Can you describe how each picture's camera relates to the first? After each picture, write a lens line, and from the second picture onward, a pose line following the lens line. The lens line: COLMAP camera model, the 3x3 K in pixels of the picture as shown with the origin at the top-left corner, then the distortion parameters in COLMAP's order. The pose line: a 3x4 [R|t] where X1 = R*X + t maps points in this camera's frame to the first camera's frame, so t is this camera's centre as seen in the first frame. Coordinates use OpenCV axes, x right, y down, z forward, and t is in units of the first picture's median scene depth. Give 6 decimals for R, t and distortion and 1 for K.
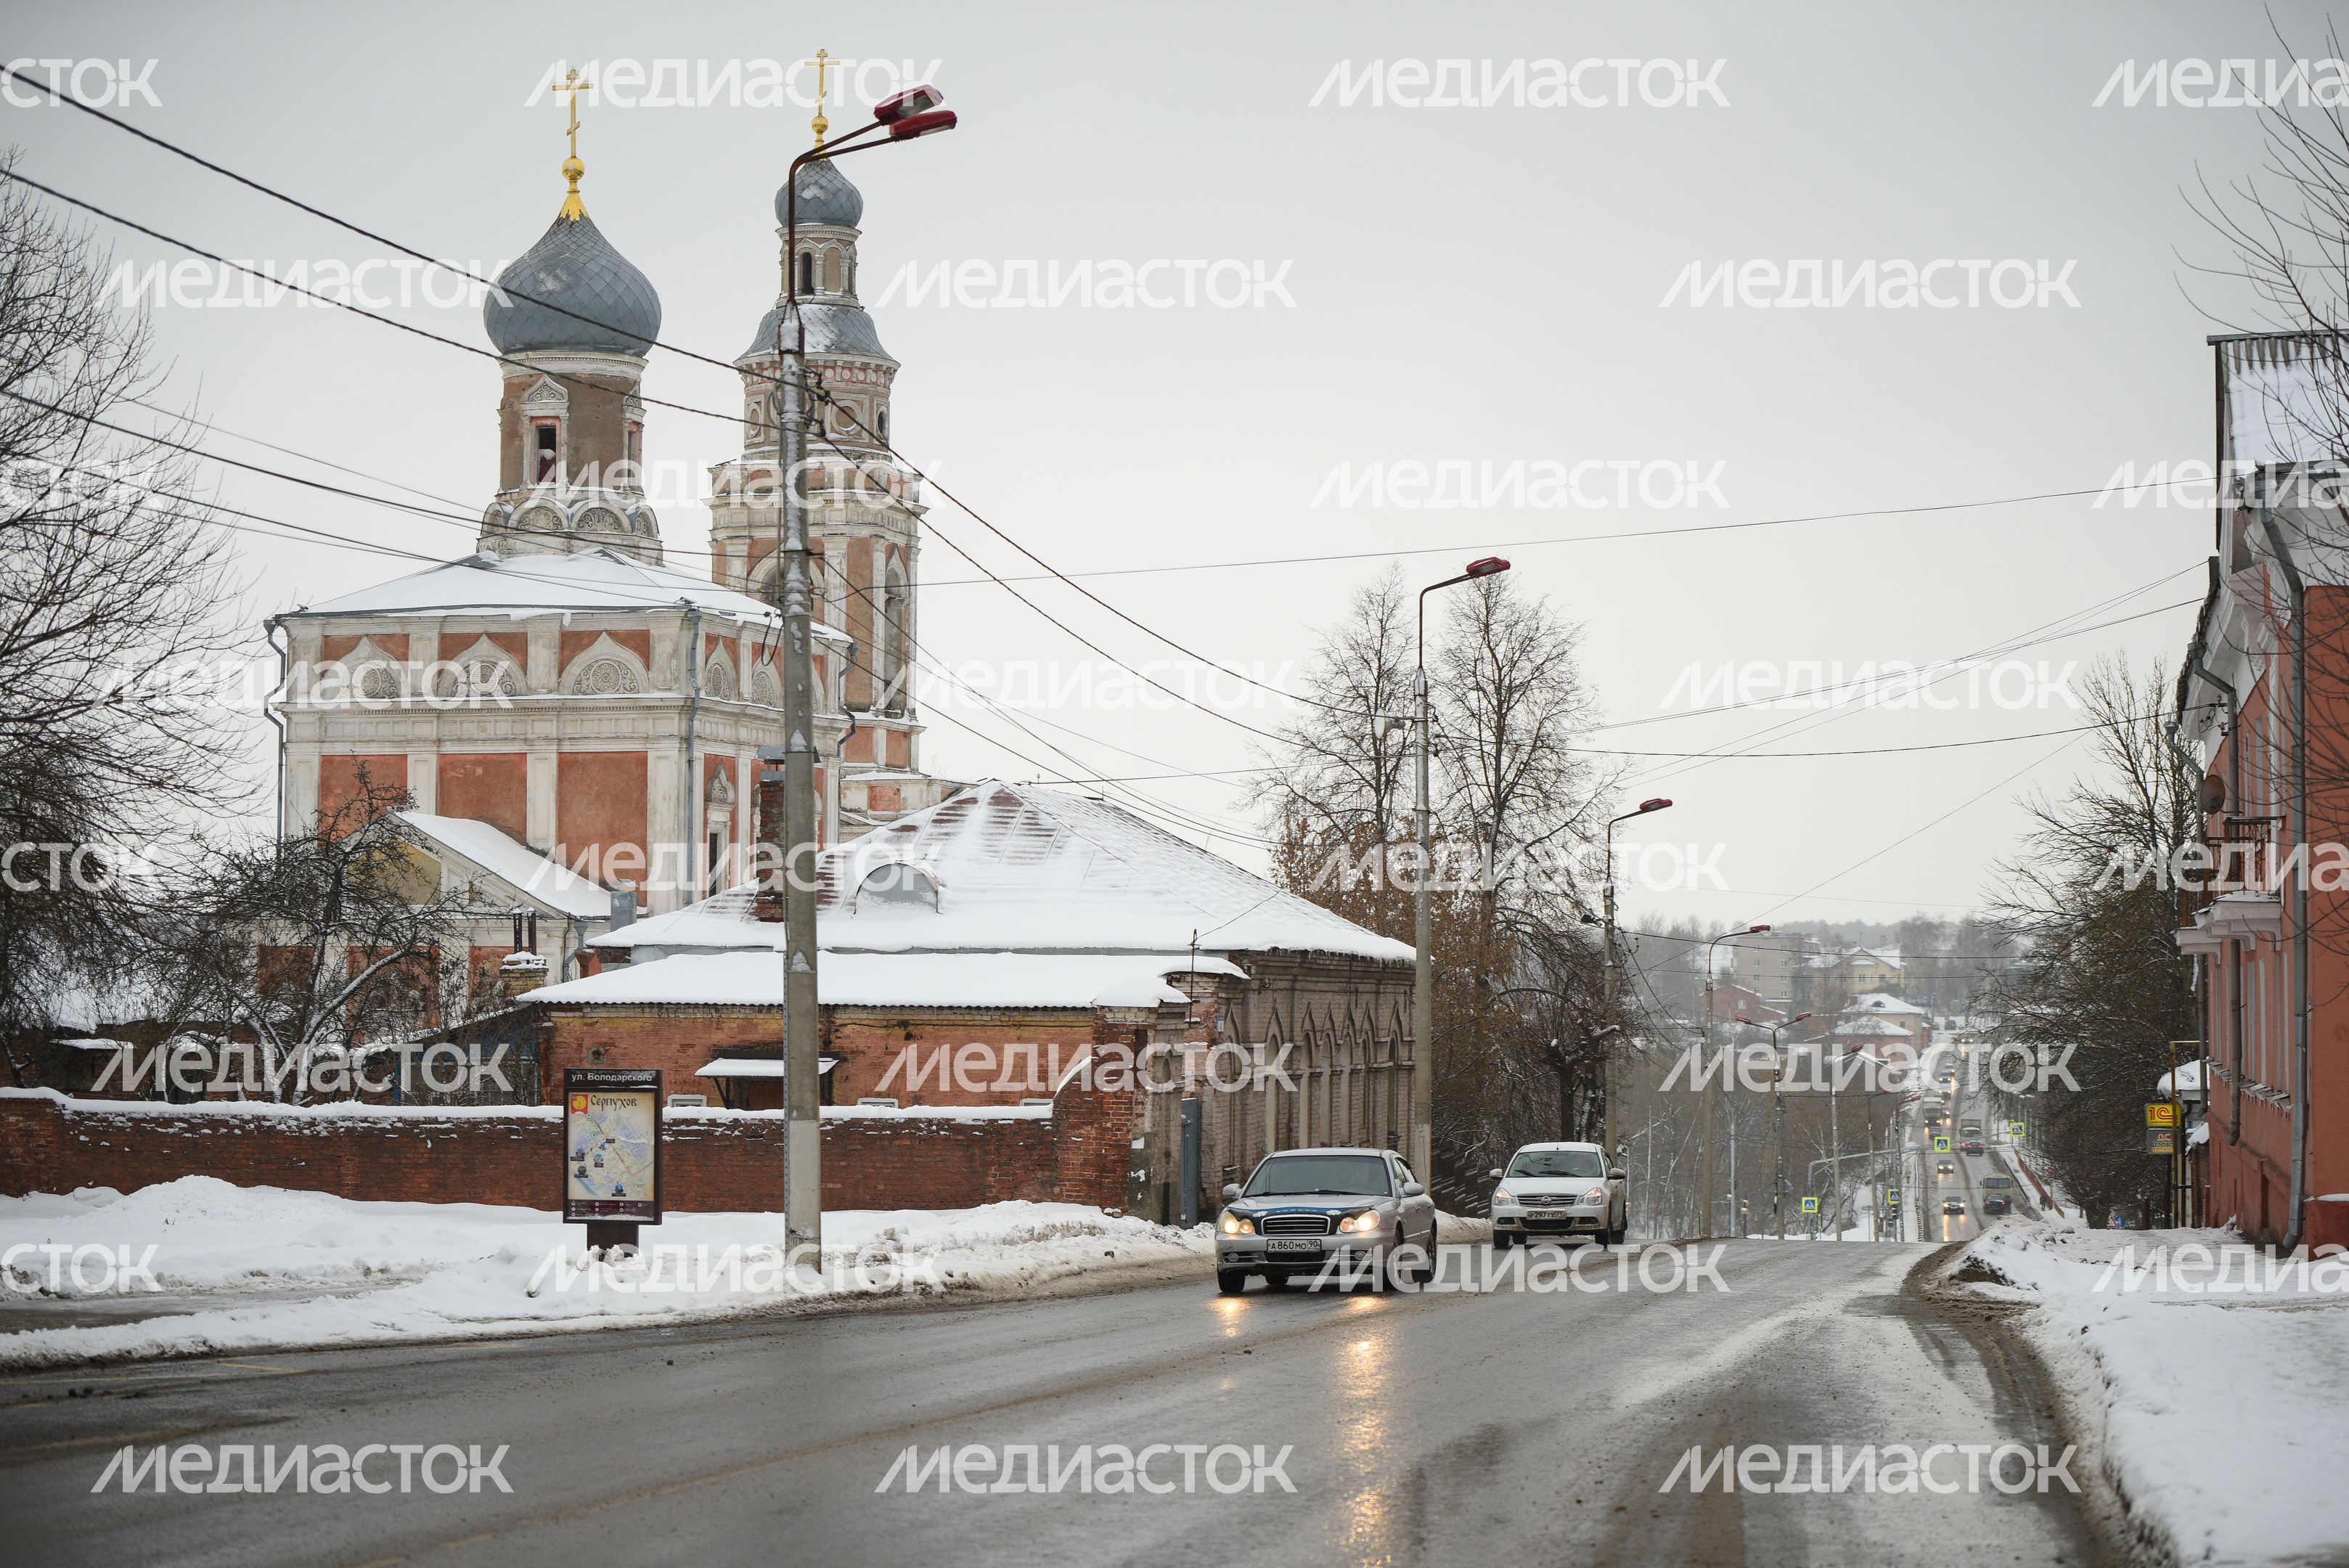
lens RADIAL K [[4848.3, 0, 1164.2], [0, 4848.3, 796.0], [0, 0, 1]] dist [-0.156572, 0.000000]
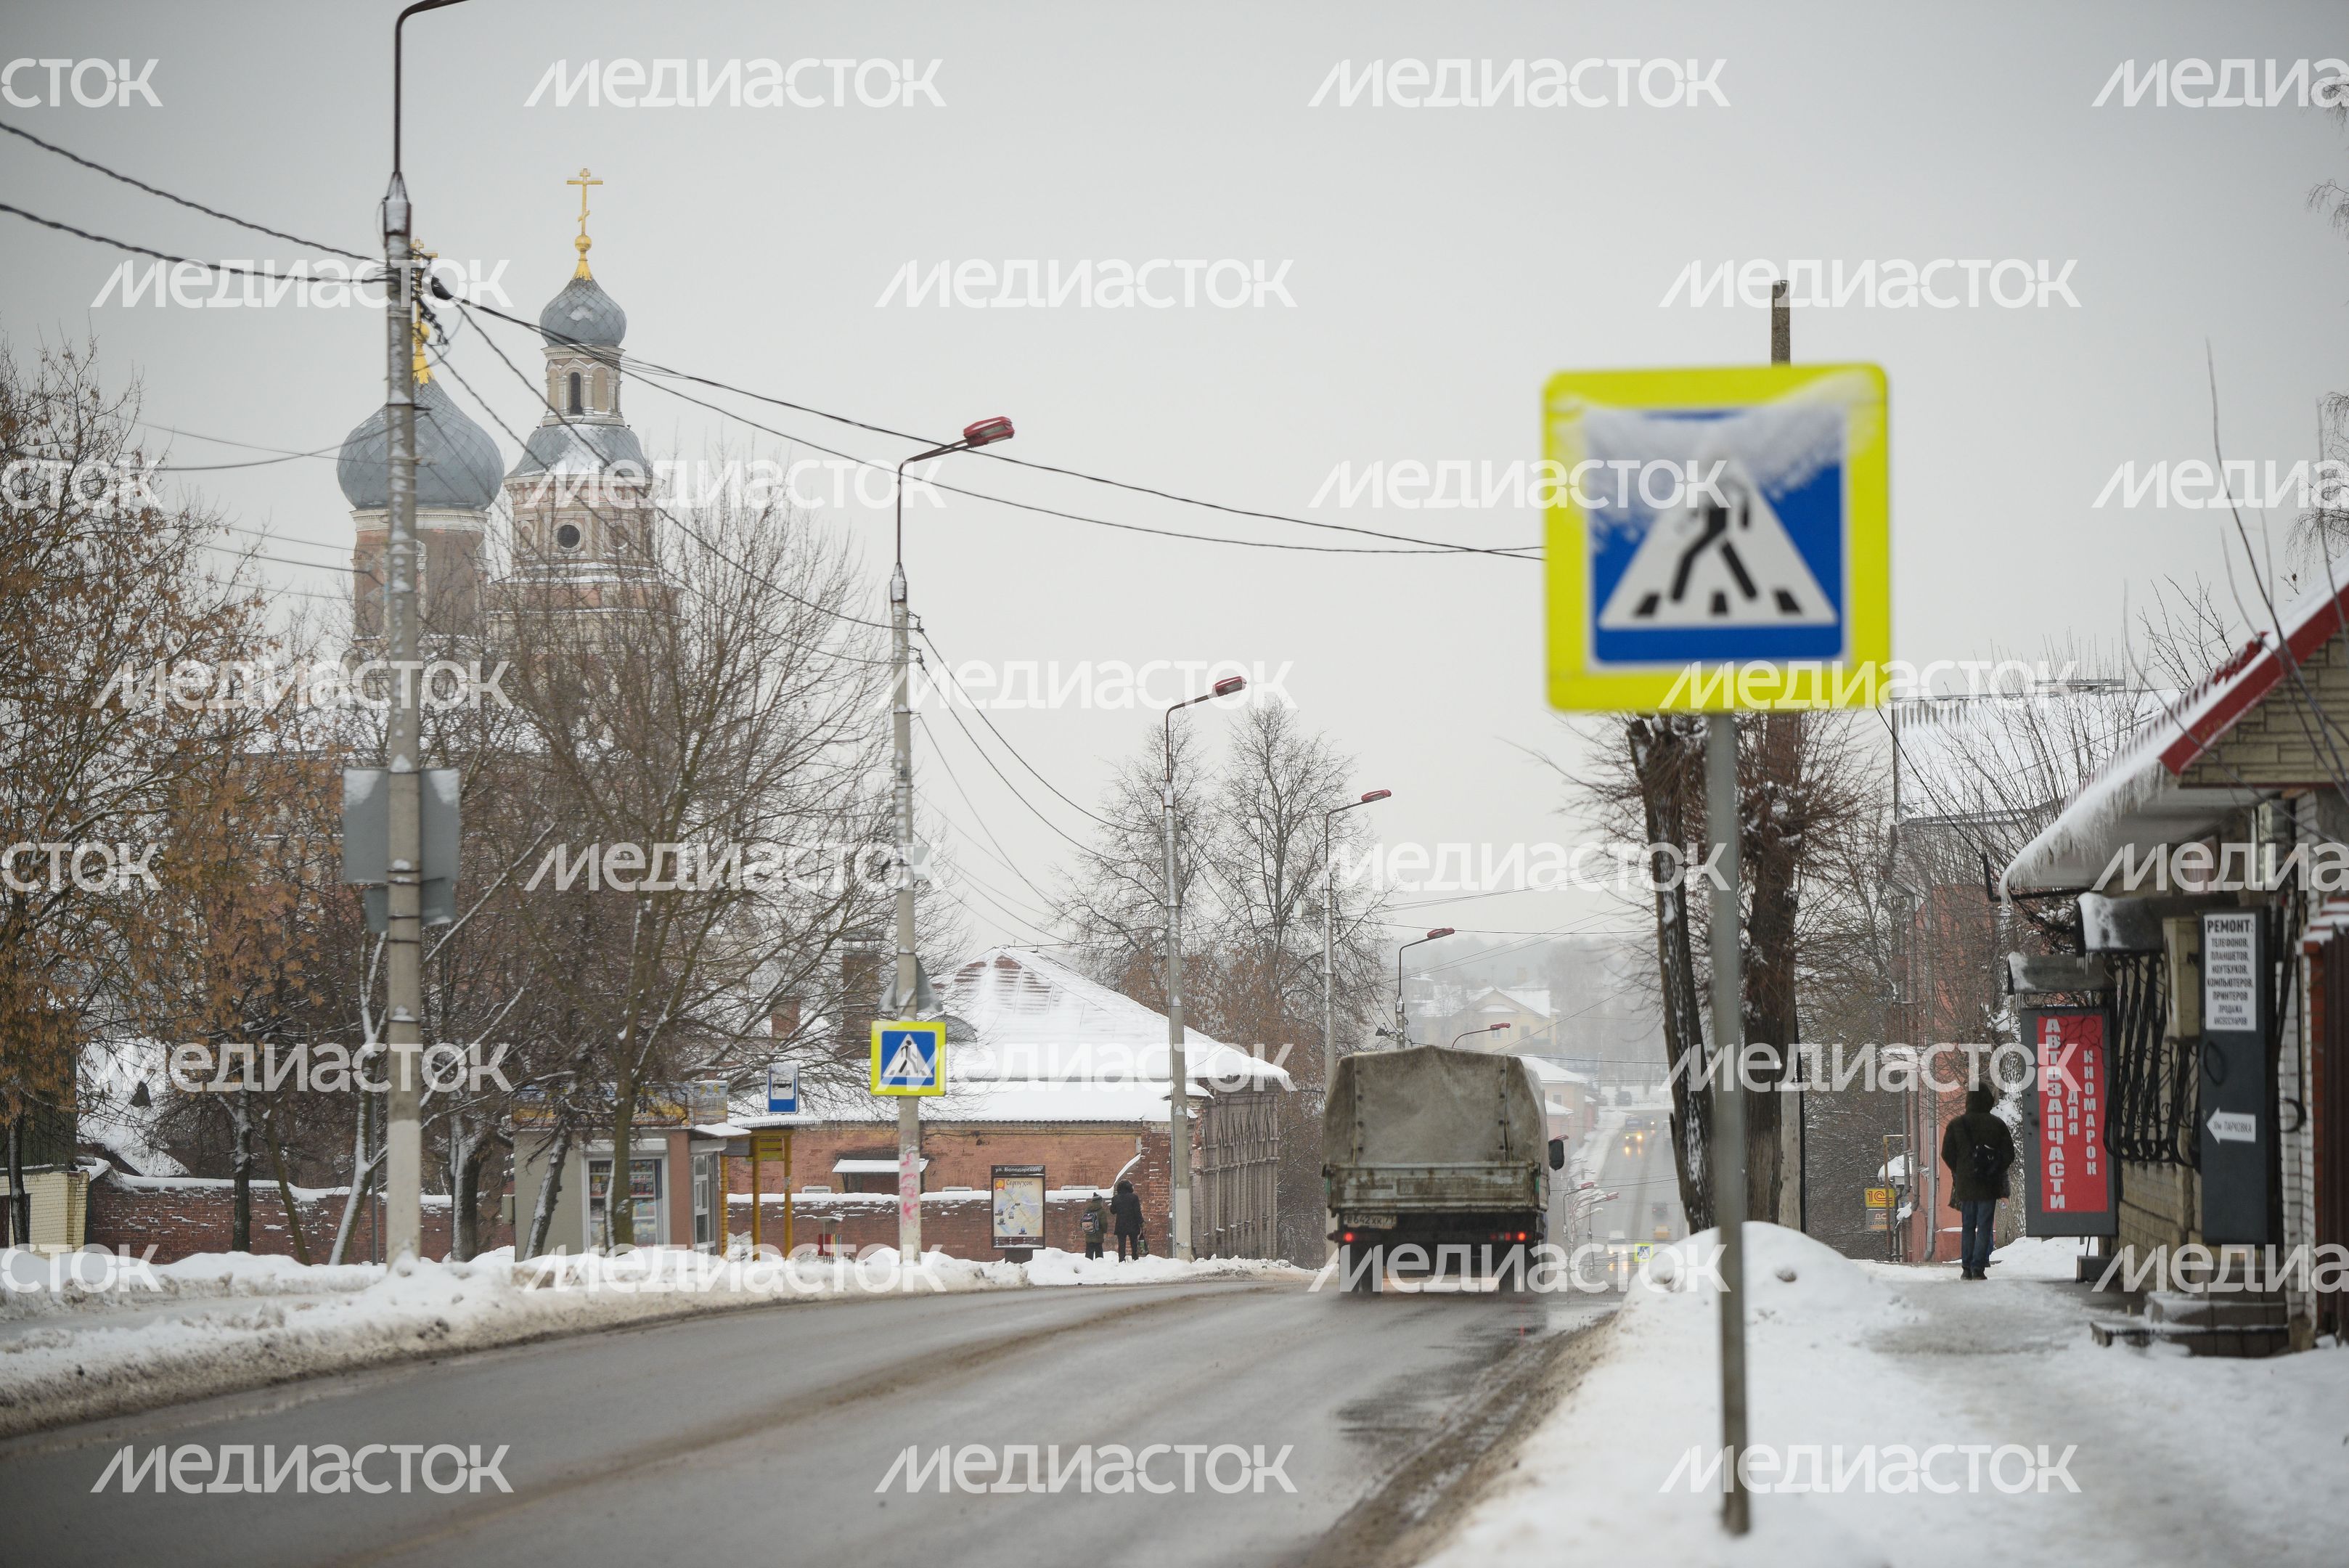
lens RADIAL K [[7631.7, 0, 1156.4], [0, 7631.7, 790.9], [0, 0, 1]] dist [0.336737, 0.000000]
pose [[0.994724, -0.004355, 0.102493, -0.135778], [0.003655, 0.999969, 0.007018, -0.040217], [-0.102520, -0.006606, 0.994709, -0.717640]]
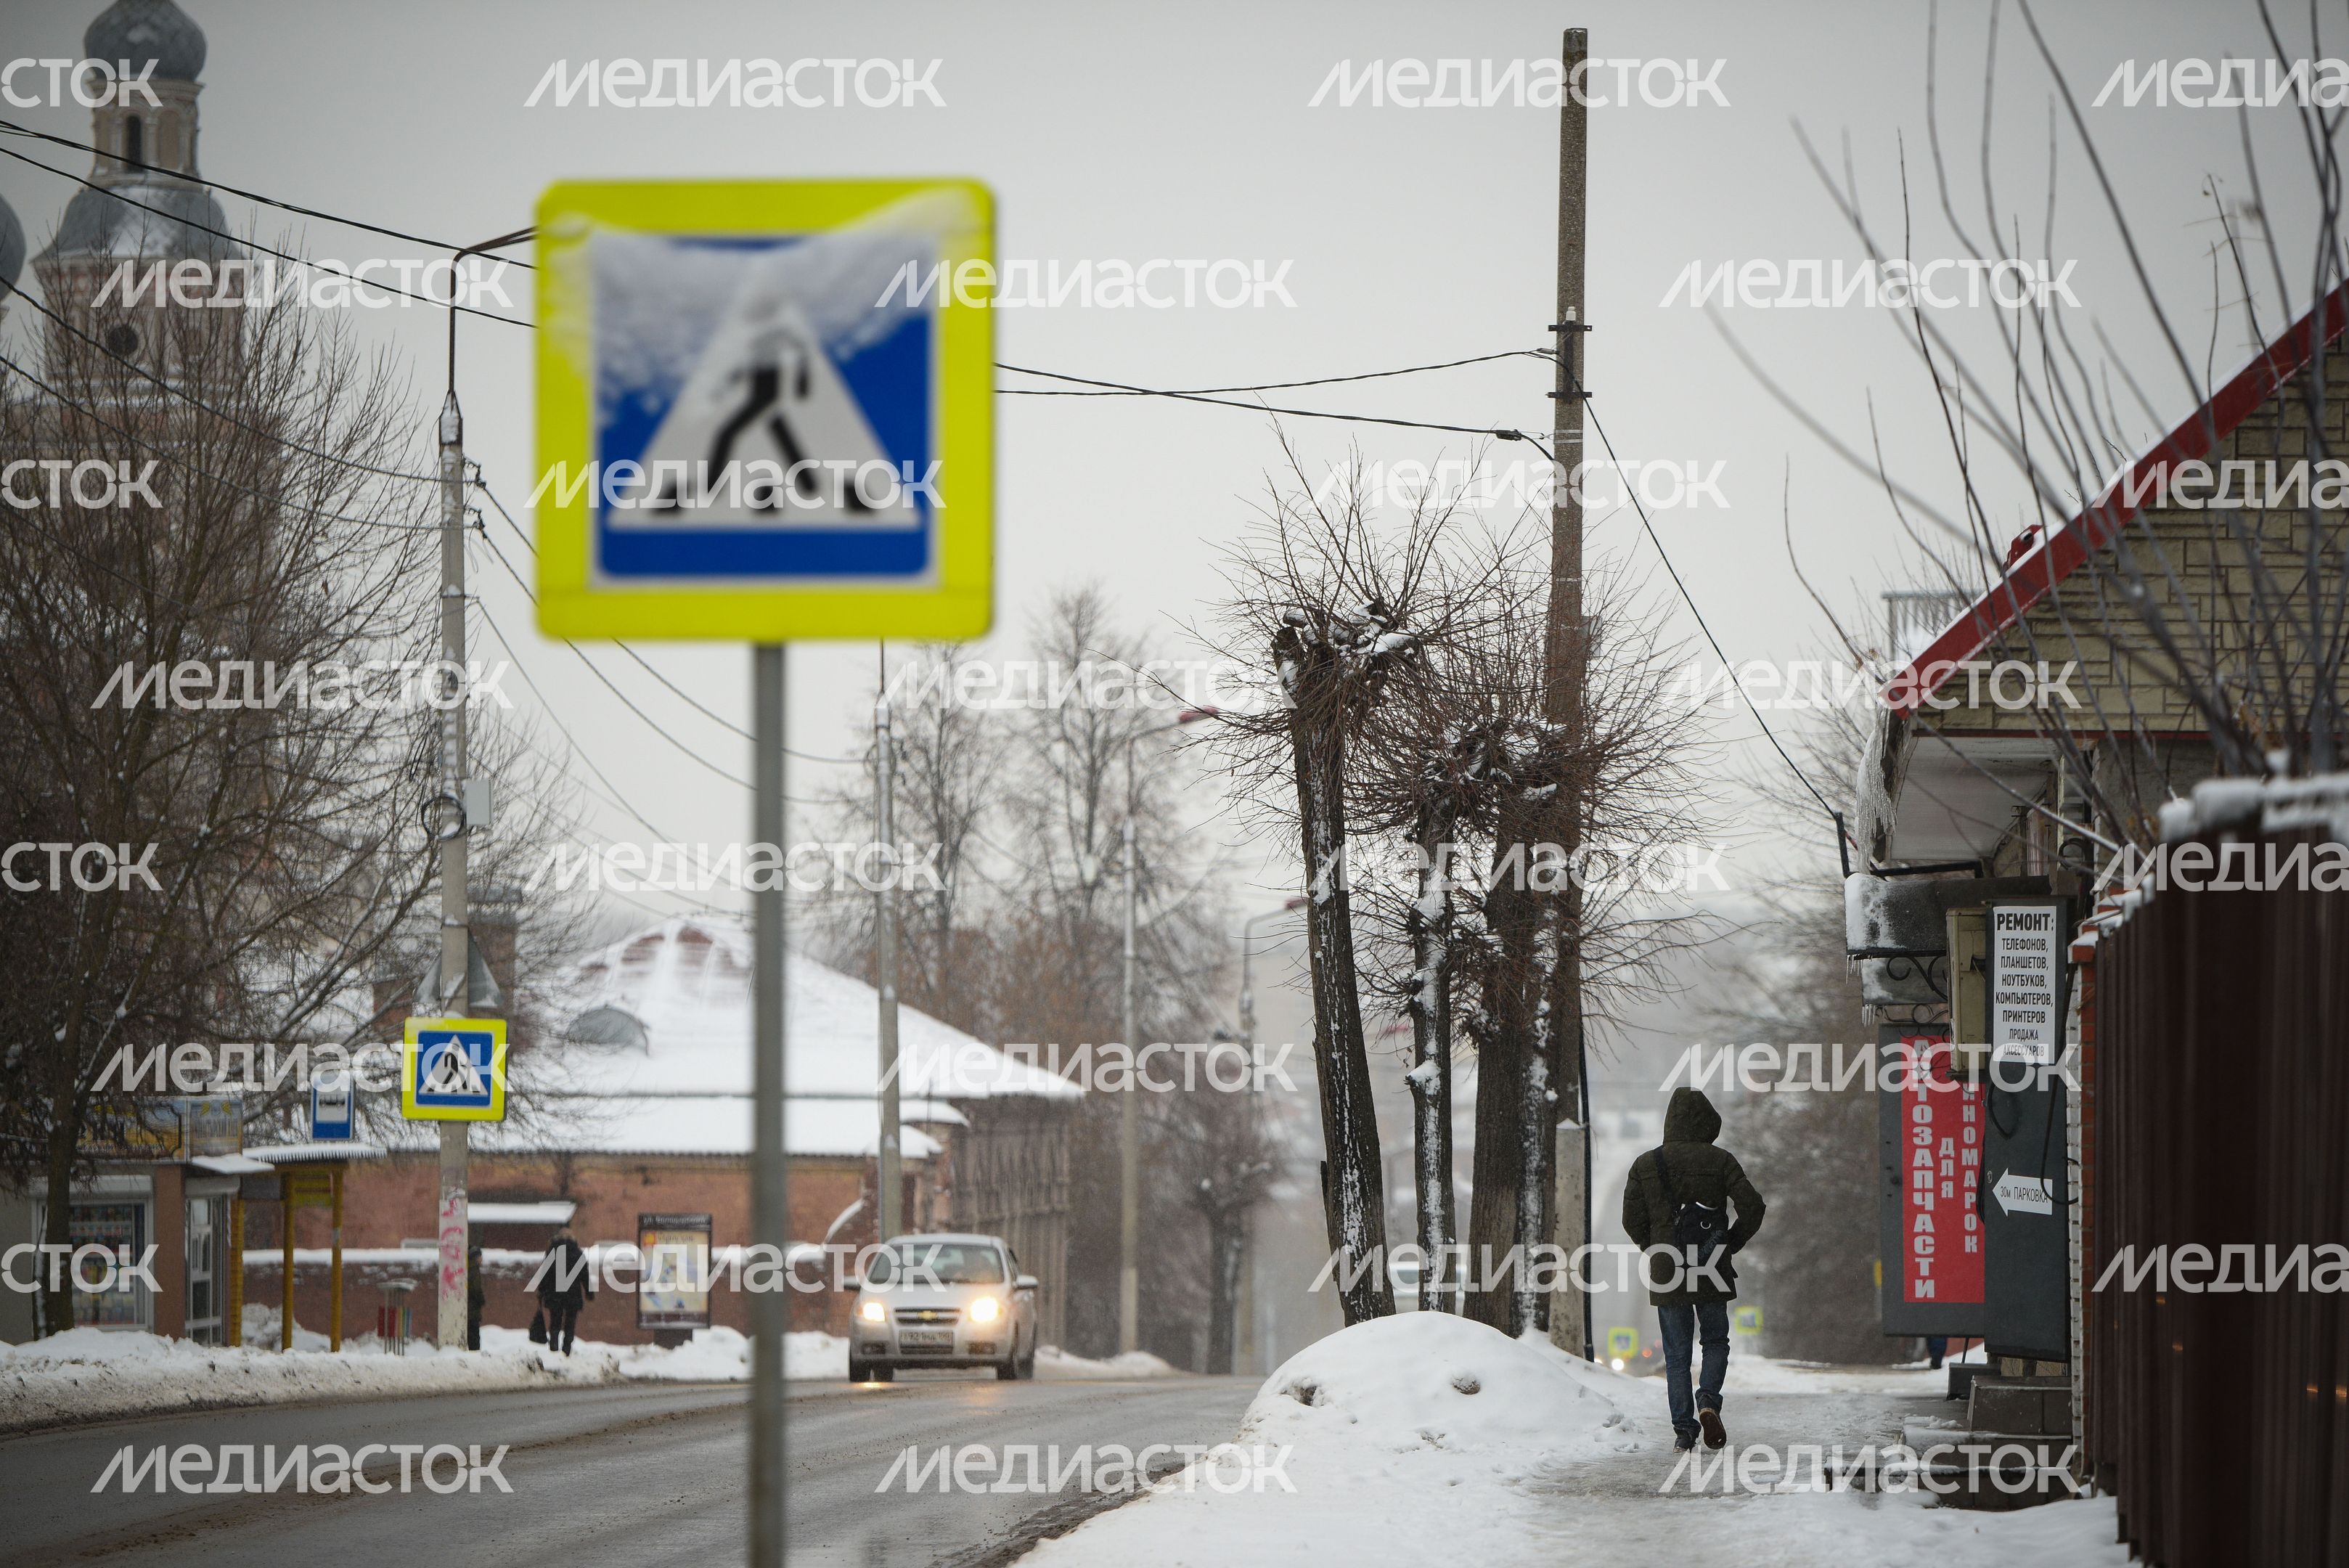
lens RADIAL K [[10410.0, 0, 1143.6], [0, 10410.0, 714.9], [0, 0, 1]] dist [0.983684, 0.000000]
pose [[0.993366, 0.009600, 0.114597, -0.120769], [-0.010628, 0.999909, 0.008368, -0.041011], [-0.114506, -0.009531, 0.993377, -0.721191]]
